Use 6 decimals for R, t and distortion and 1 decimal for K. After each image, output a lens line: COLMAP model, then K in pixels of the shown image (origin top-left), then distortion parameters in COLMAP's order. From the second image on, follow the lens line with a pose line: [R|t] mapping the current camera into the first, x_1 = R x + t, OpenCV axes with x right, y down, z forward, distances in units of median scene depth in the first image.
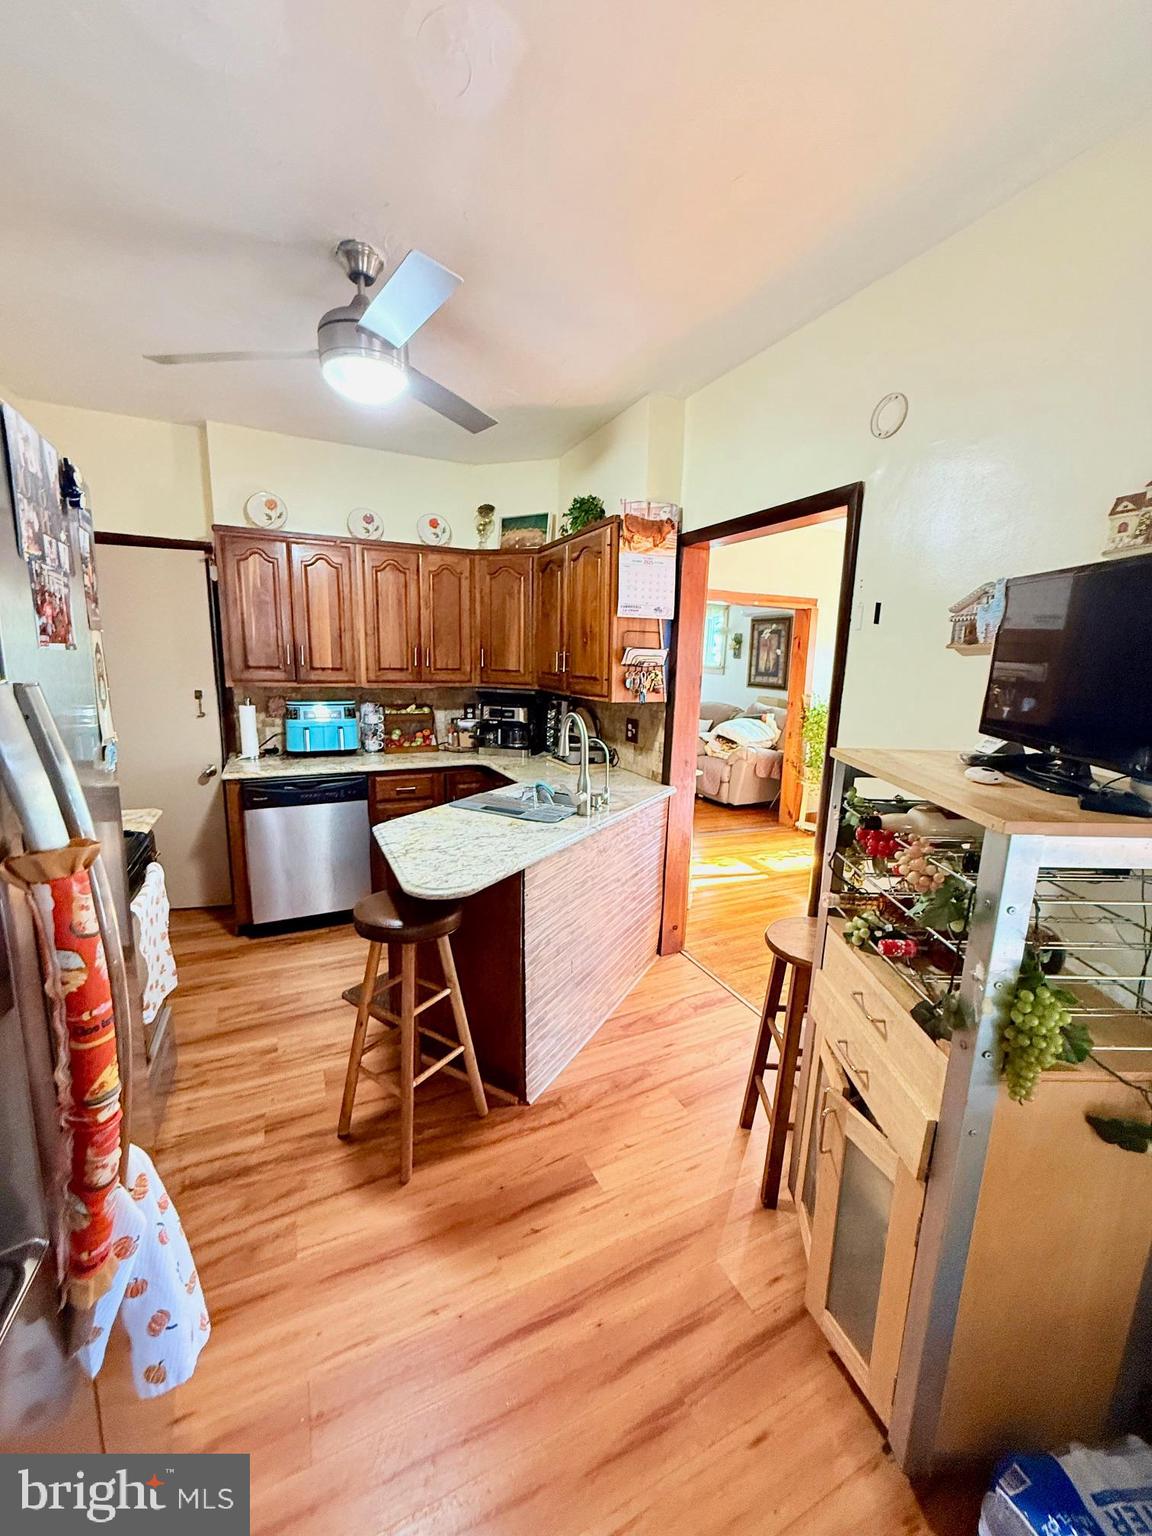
lens RADIAL K [[616.5, 0, 571.6], [0, 616.5, 756.8], [0, 0, 1]] dist [0.004869, -0.000178]
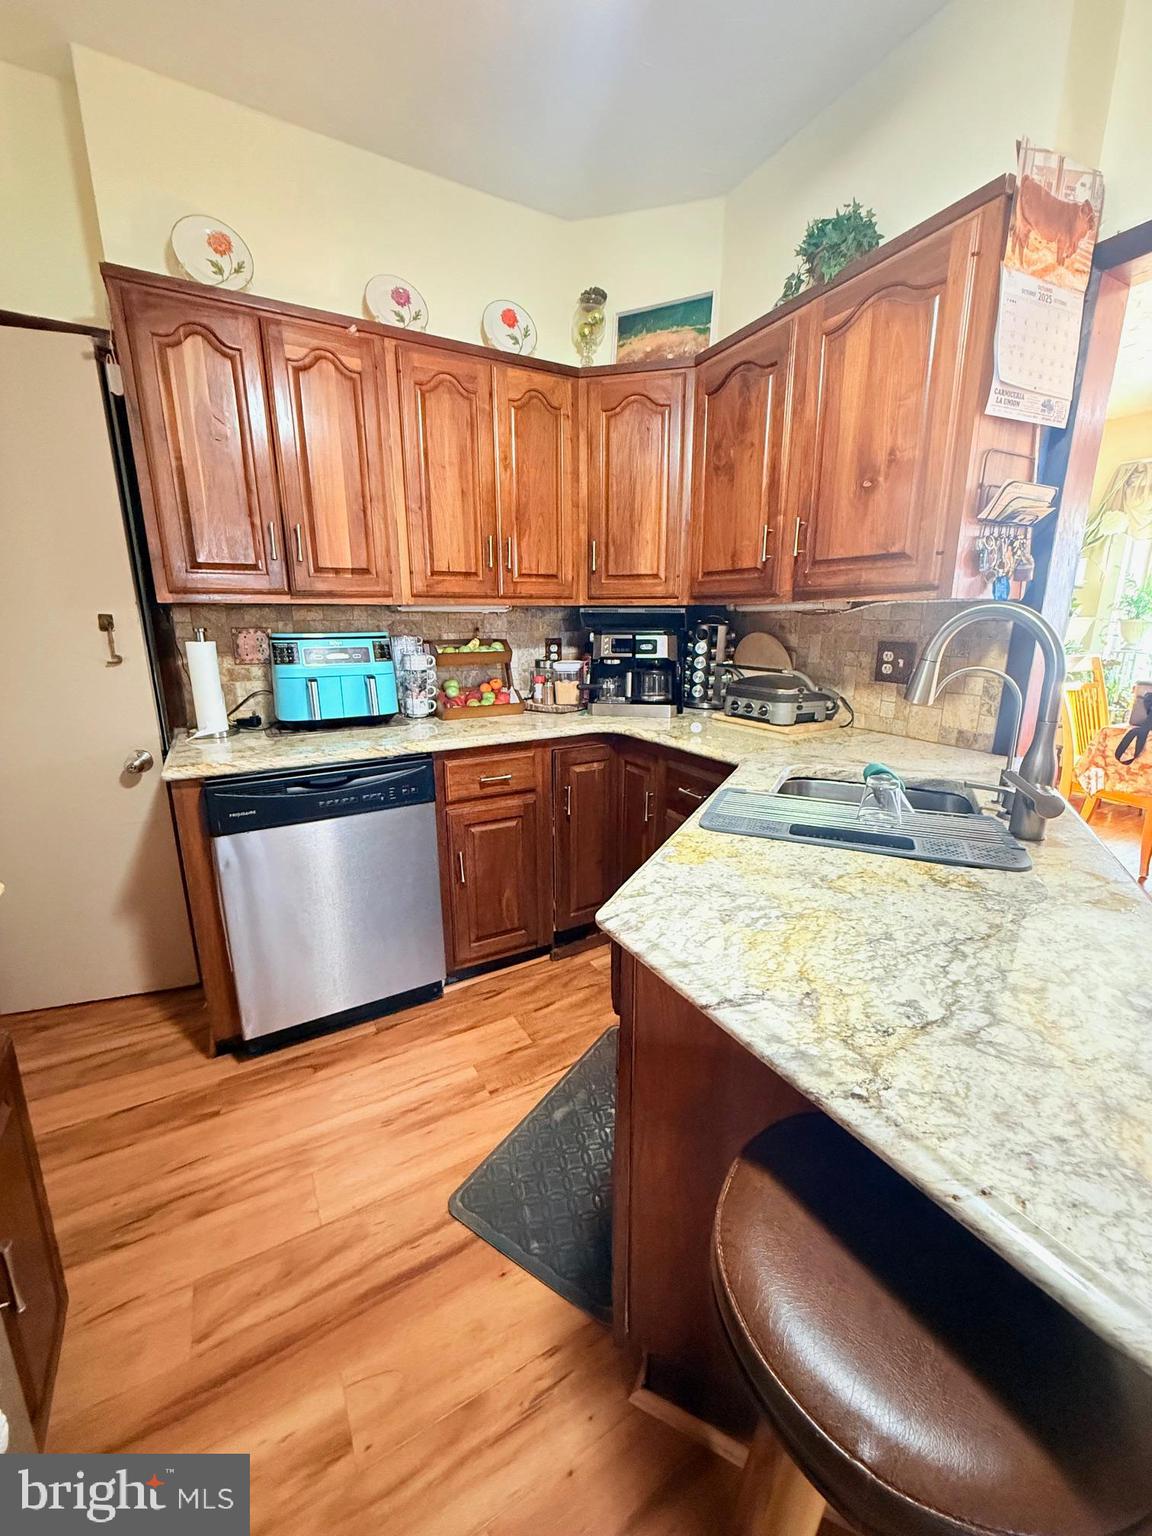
lens RADIAL K [[616.5, 0, 571.0], [0, 616.5, 757.5], [0, 0, 1]] dist [0.004869, -0.000178]
pose [[0.997089, -0.041364, 0.064055, -0.244137], [0.037310, 0.997300, 0.063248, -0.001638], [-0.066499, -0.060674, 0.995940, 0.437761]]
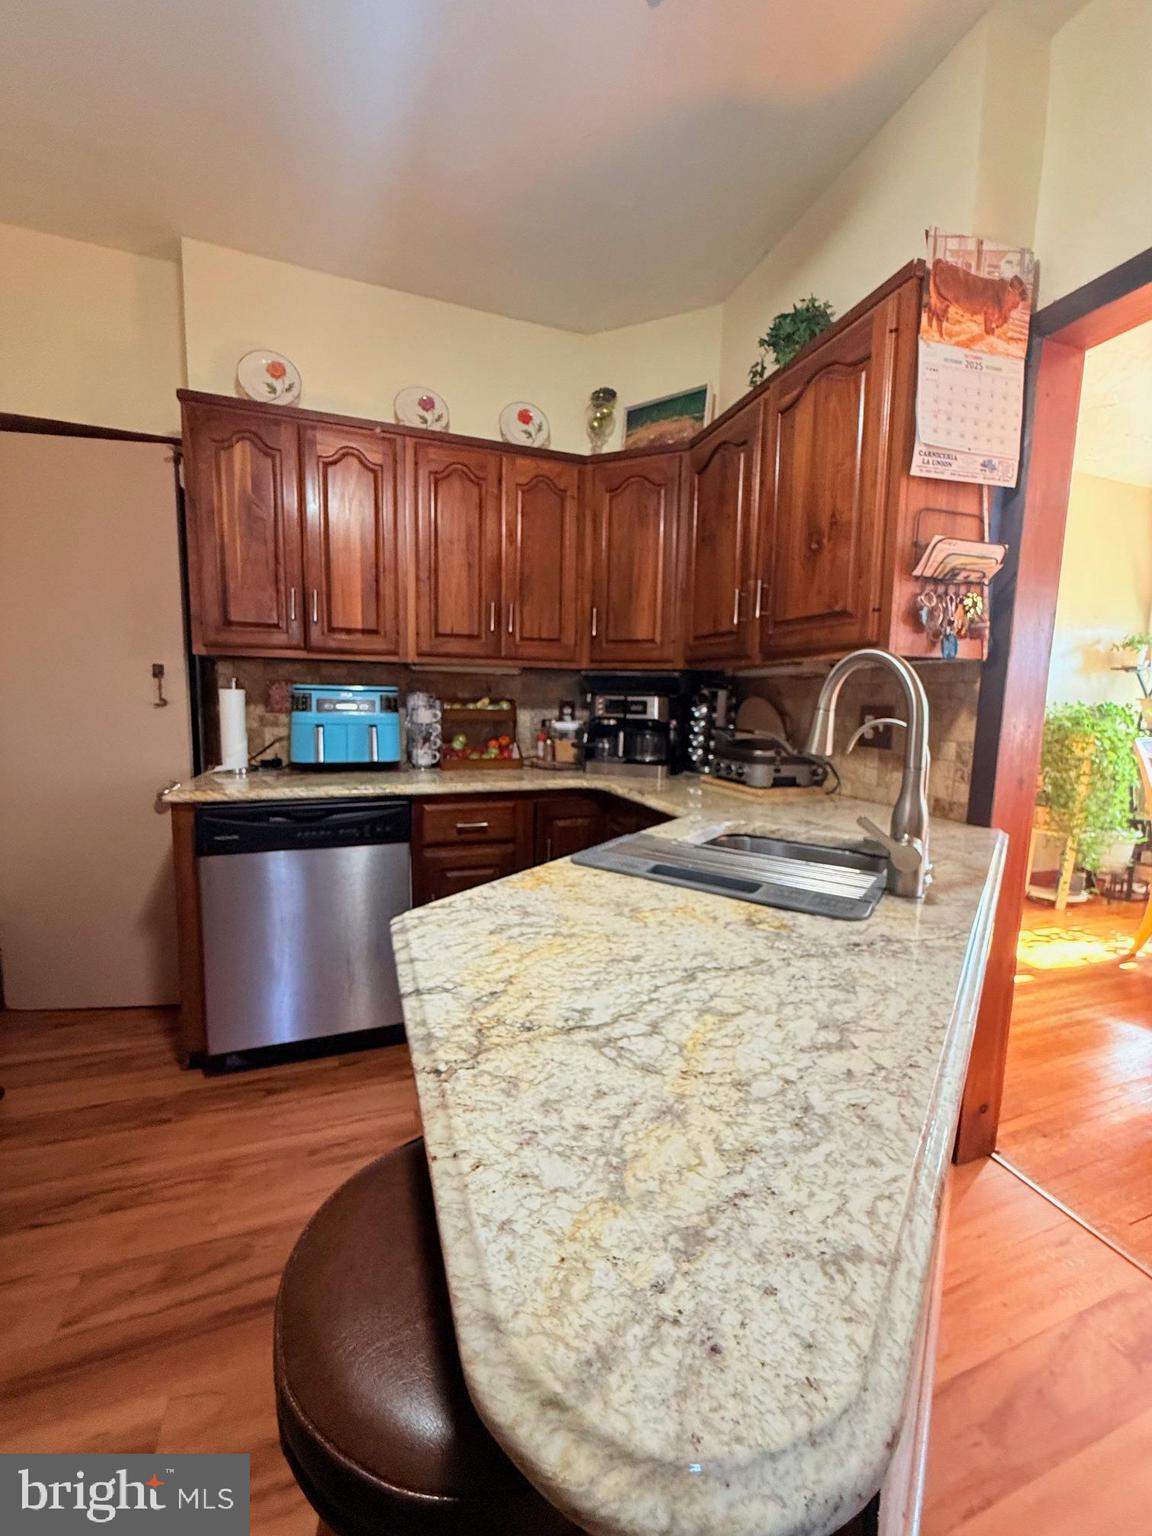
lens RADIAL K [[616.5, 0, 572.5], [0, 616.5, 758.6], [0, 0, 1]] dist [0.004869, -0.000178]
pose [[0.995236, 0.008699, -0.097111, -0.118253], [-0.014976, 0.997831, -0.064098, 0.025291], [0.096343, 0.065247, 0.993207, 0.424250]]
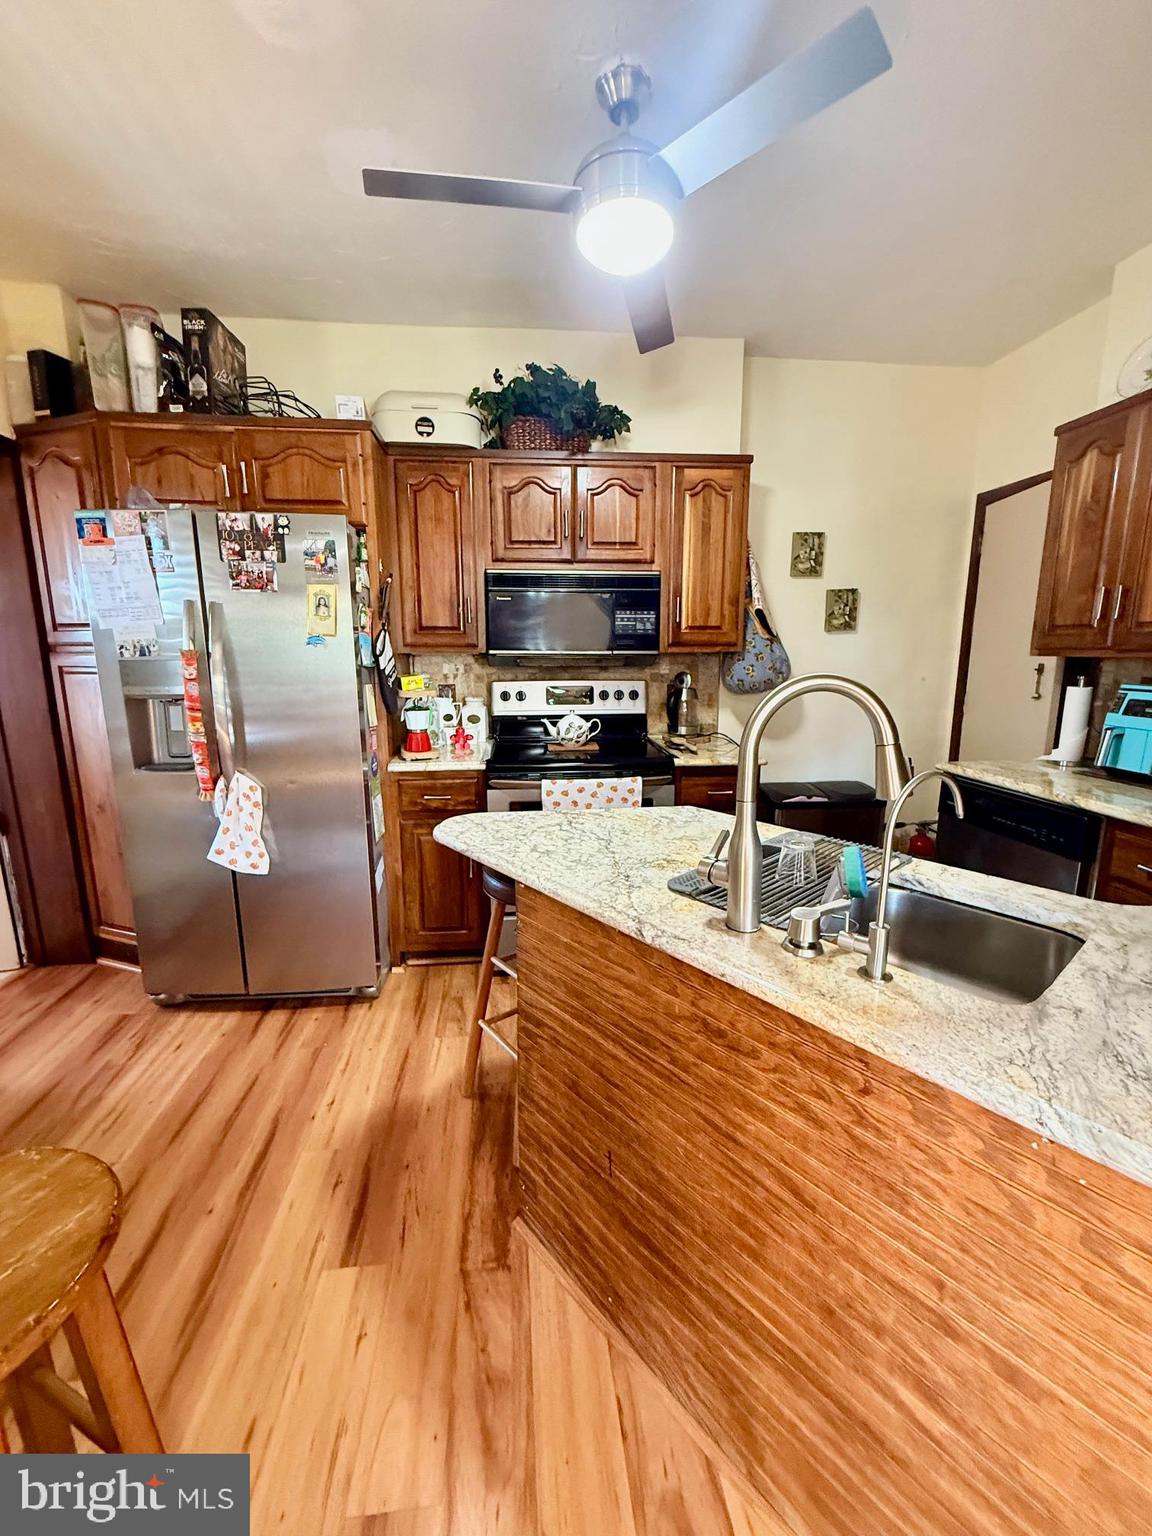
lens RADIAL K [[616.5, 0, 583.4], [0, 616.5, 761.7], [0, 0, 1]] dist [0.004869, -0.000178]
pose [[-0.320561, 0.143281, -0.936329, 0.305531], [-0.166485, 0.964583, 0.204602, -0.054915], [0.932483, 0.221472, -0.285353, 0.739537]]
